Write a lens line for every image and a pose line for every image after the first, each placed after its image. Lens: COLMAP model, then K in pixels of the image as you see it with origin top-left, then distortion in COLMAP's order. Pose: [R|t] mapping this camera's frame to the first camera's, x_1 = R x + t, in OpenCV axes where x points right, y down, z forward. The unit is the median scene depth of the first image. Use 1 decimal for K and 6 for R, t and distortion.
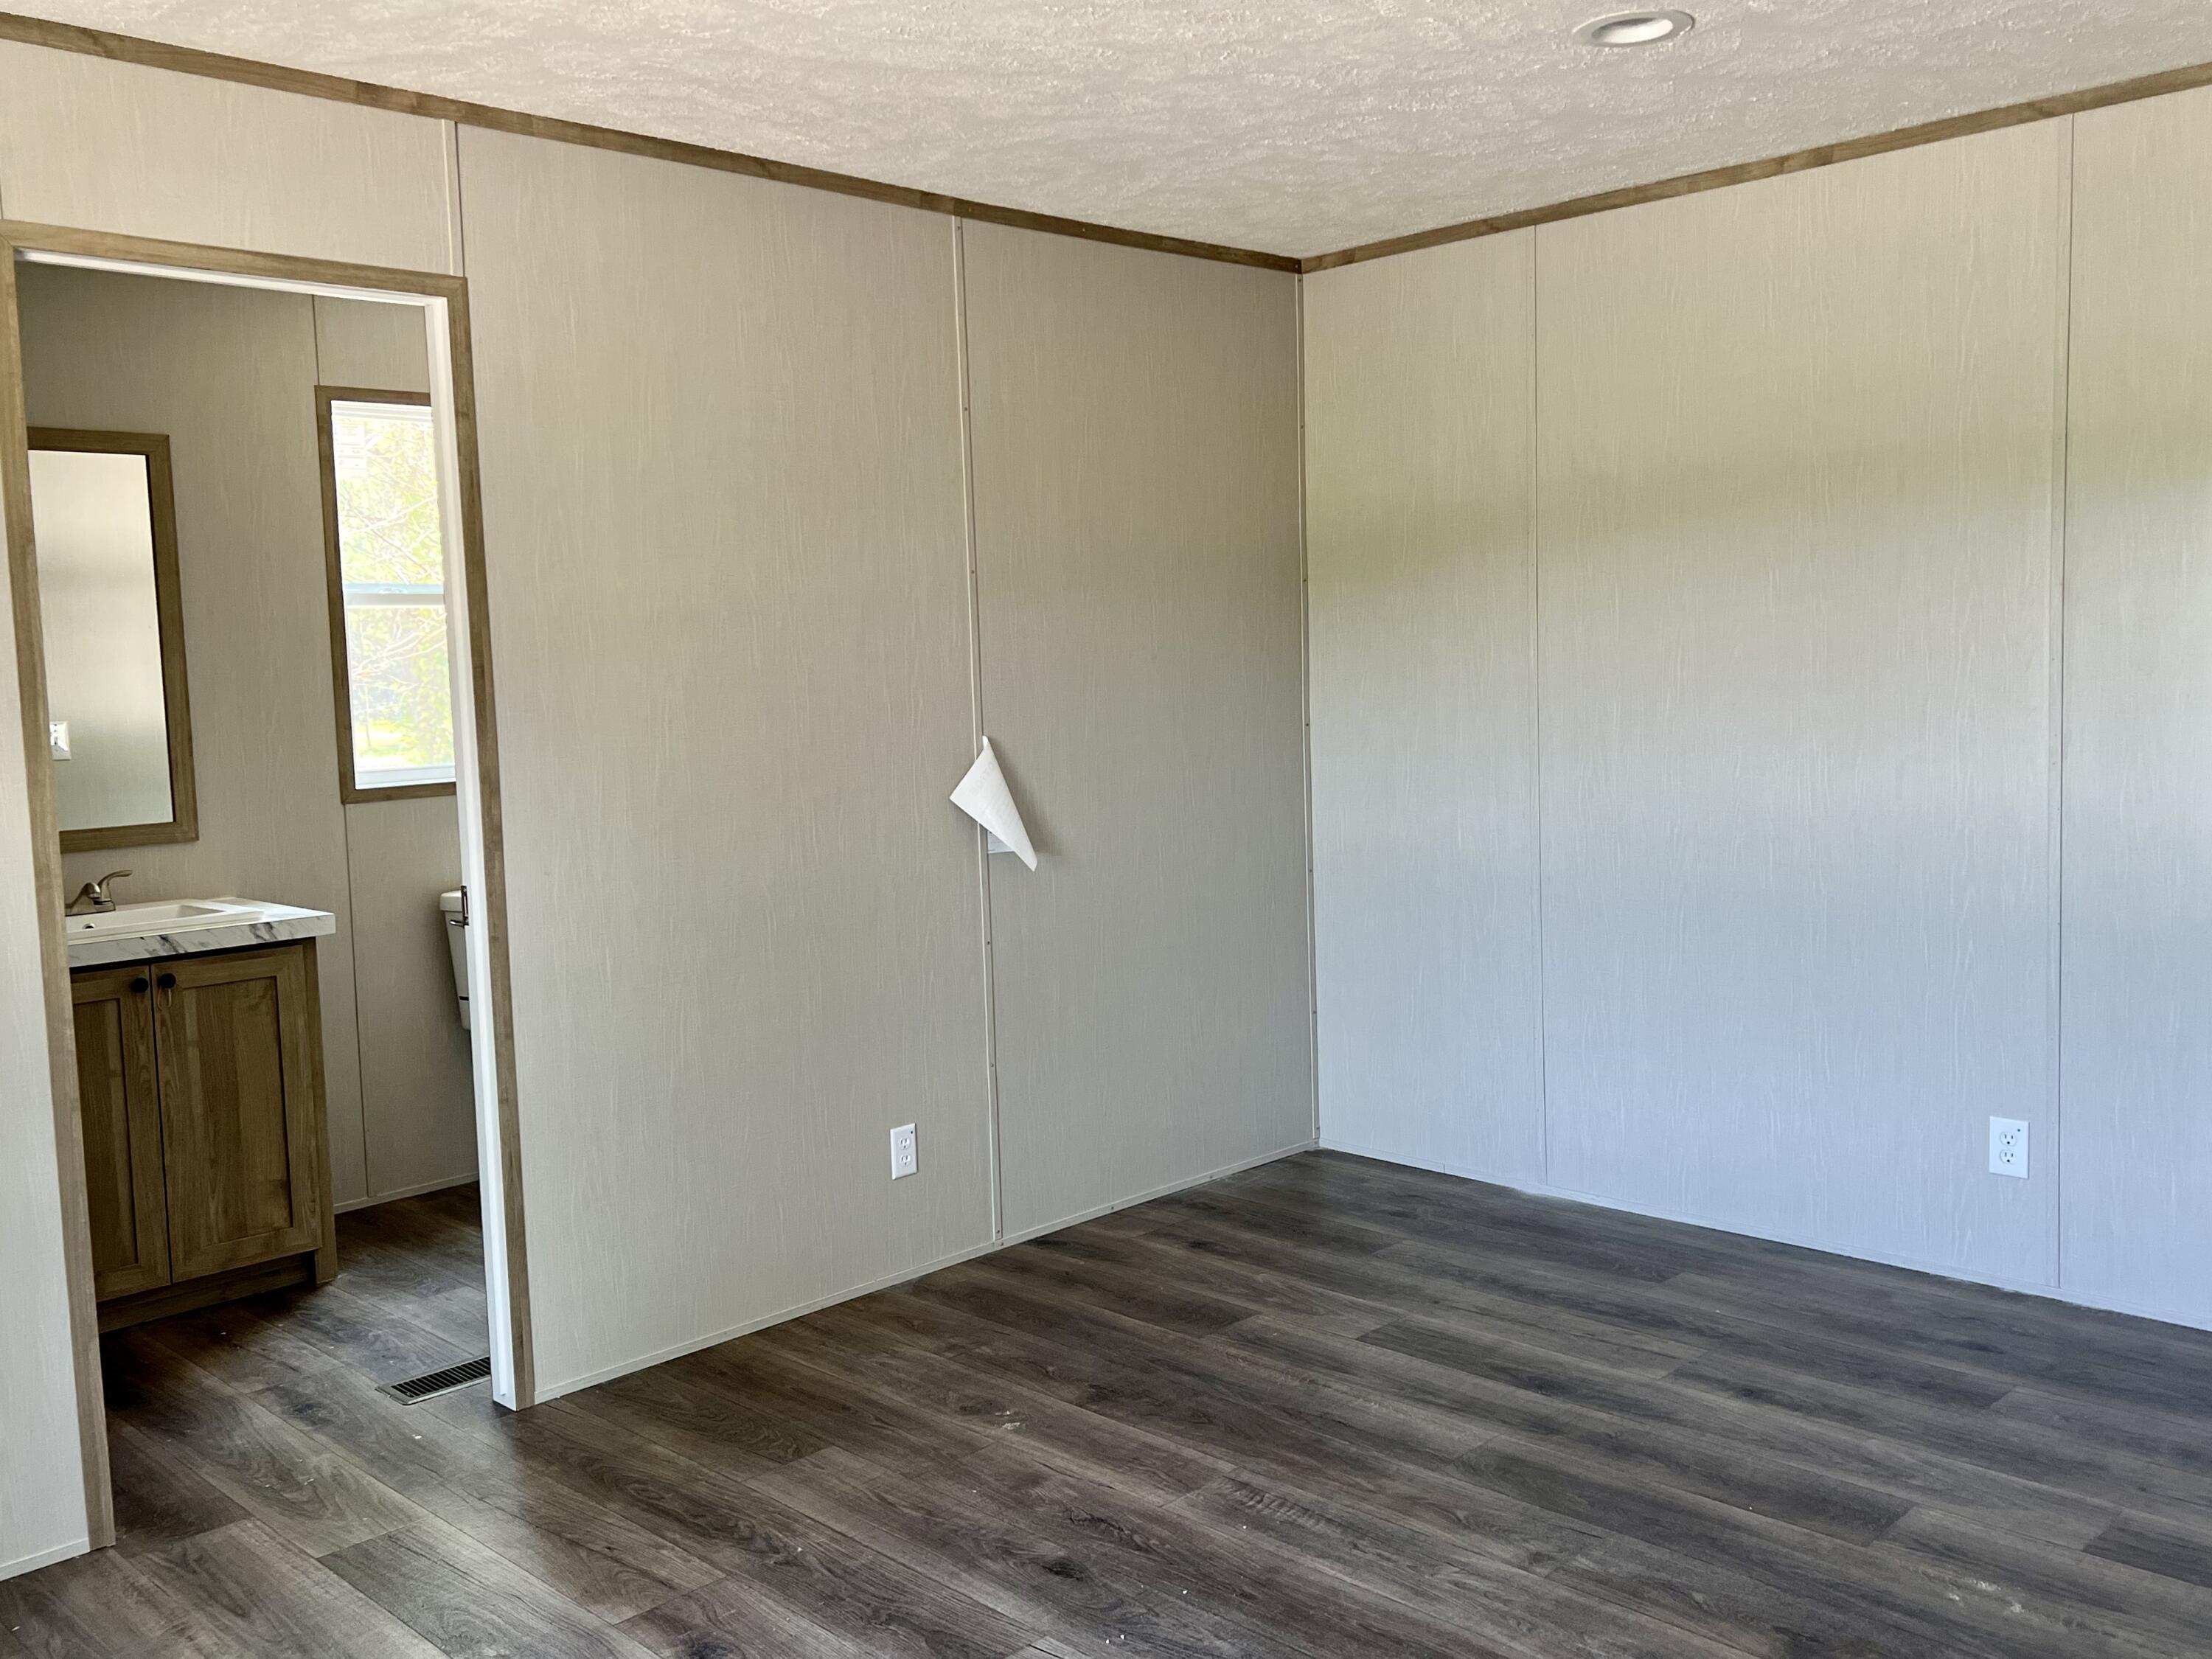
lens RADIAL K [[1914.8, 0, 1106.0], [0, 1914.8, 829.5], [0, 0, 1]] dist [0.009794, 0.001367]
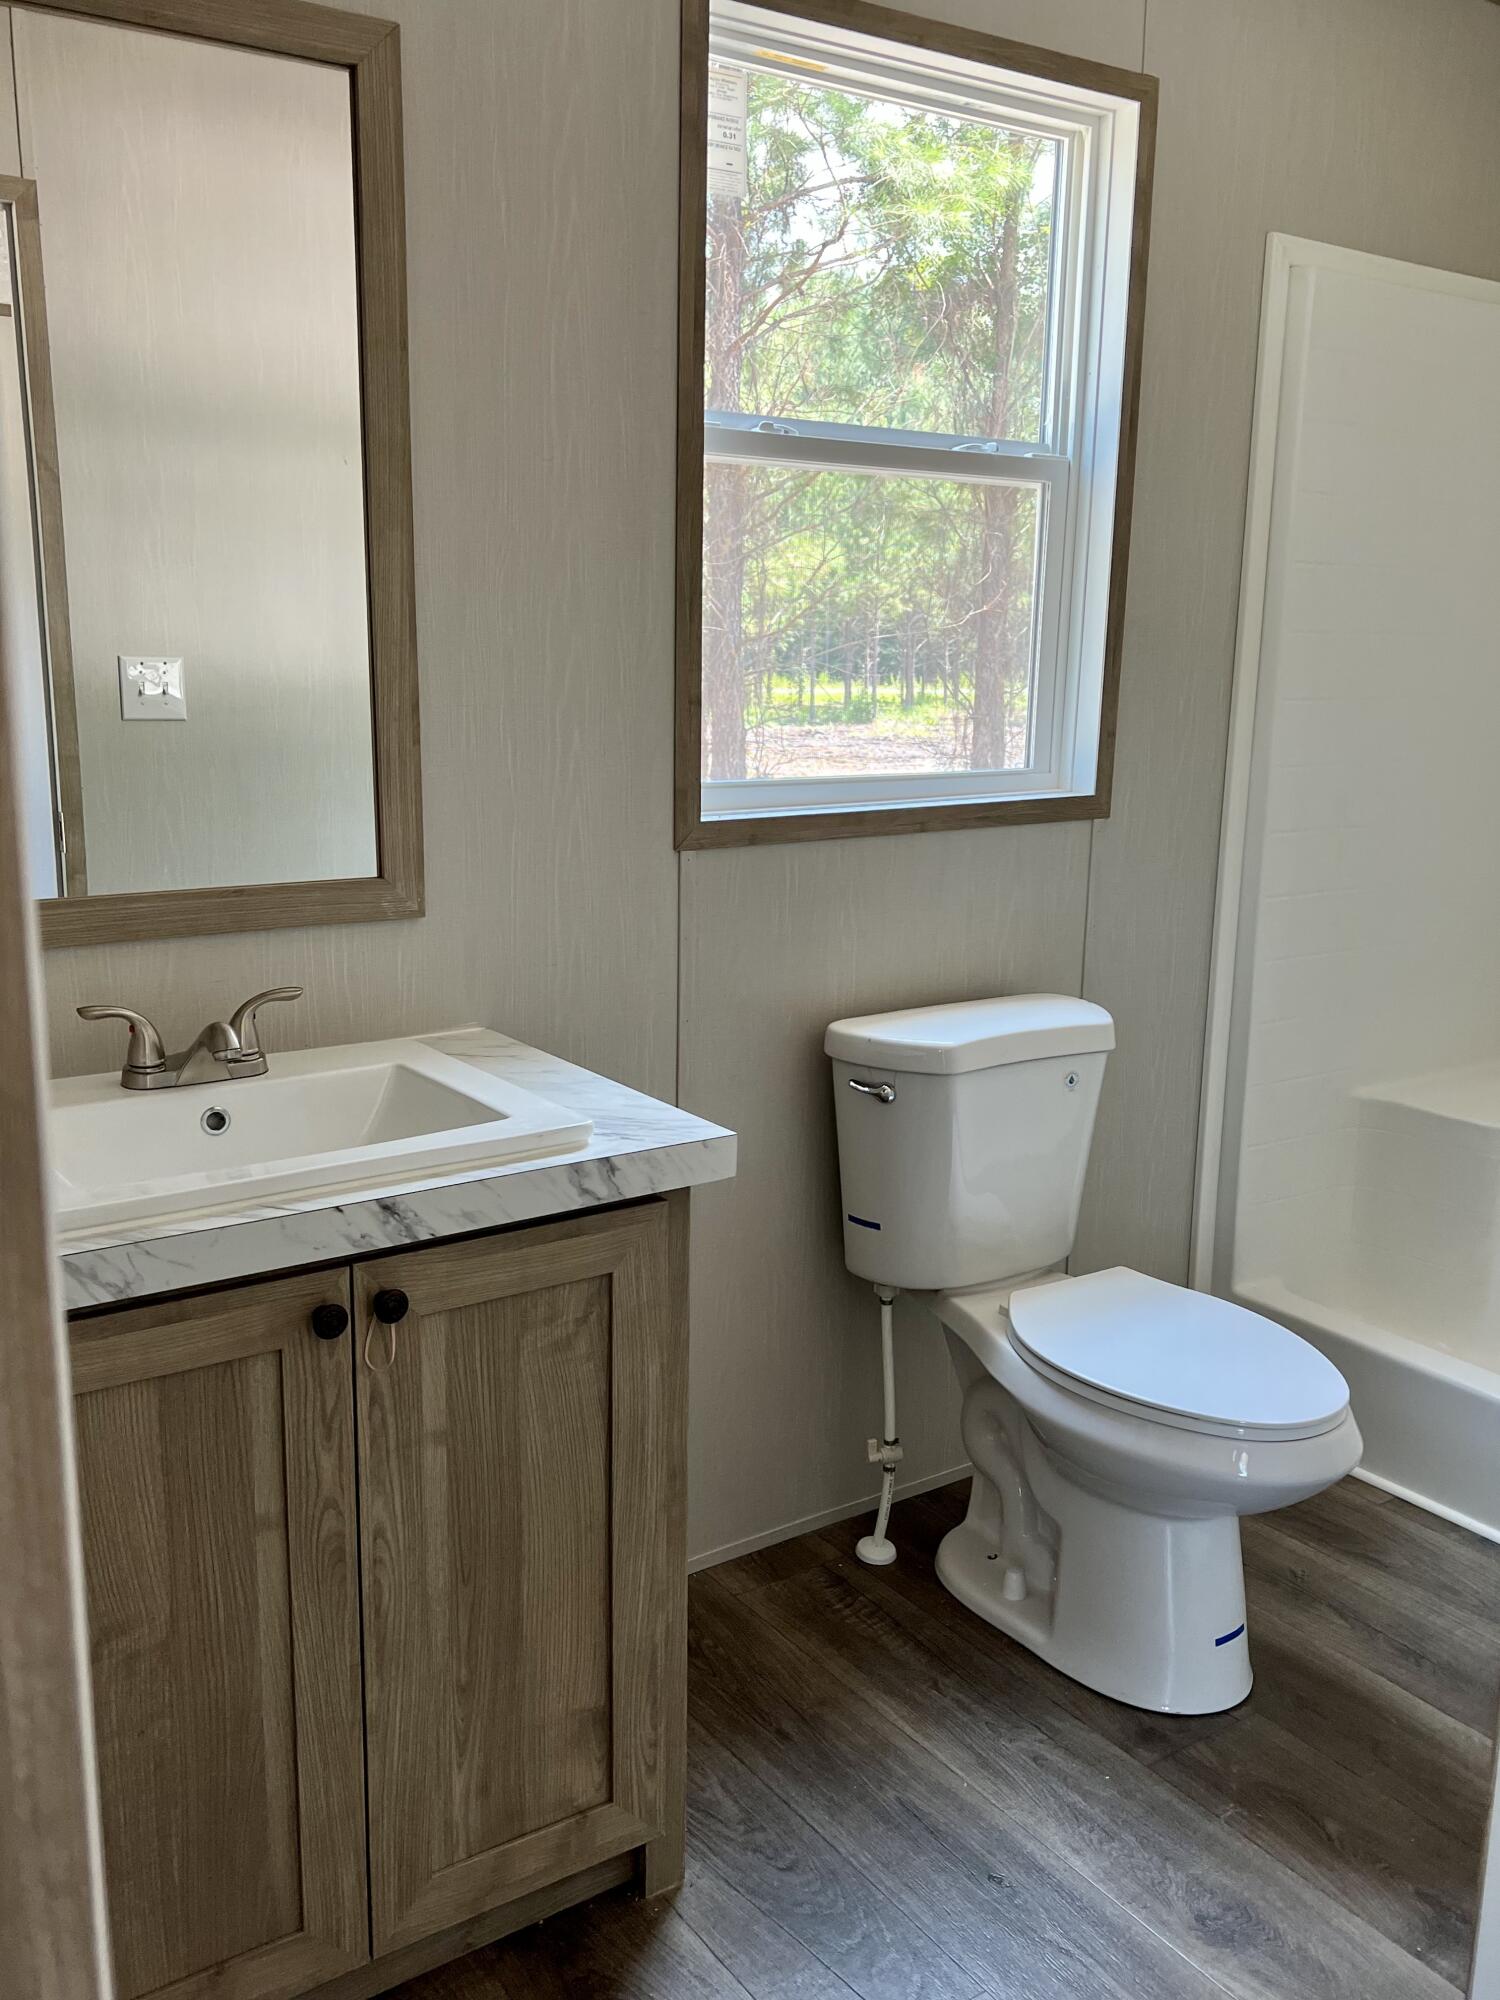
lens RADIAL K [[1731.3, 0, 750.0], [0, 1731.3, 1000.0], [0, 0, 1]] dist [0.009794, 0.001367]
pose [[0.982153, 0.077660, -0.171301, -0.344471], [-0.058517, 0.991744, 0.114106, -0.031573], [0.178748, -0.102046, 0.978589, 0.638567]]
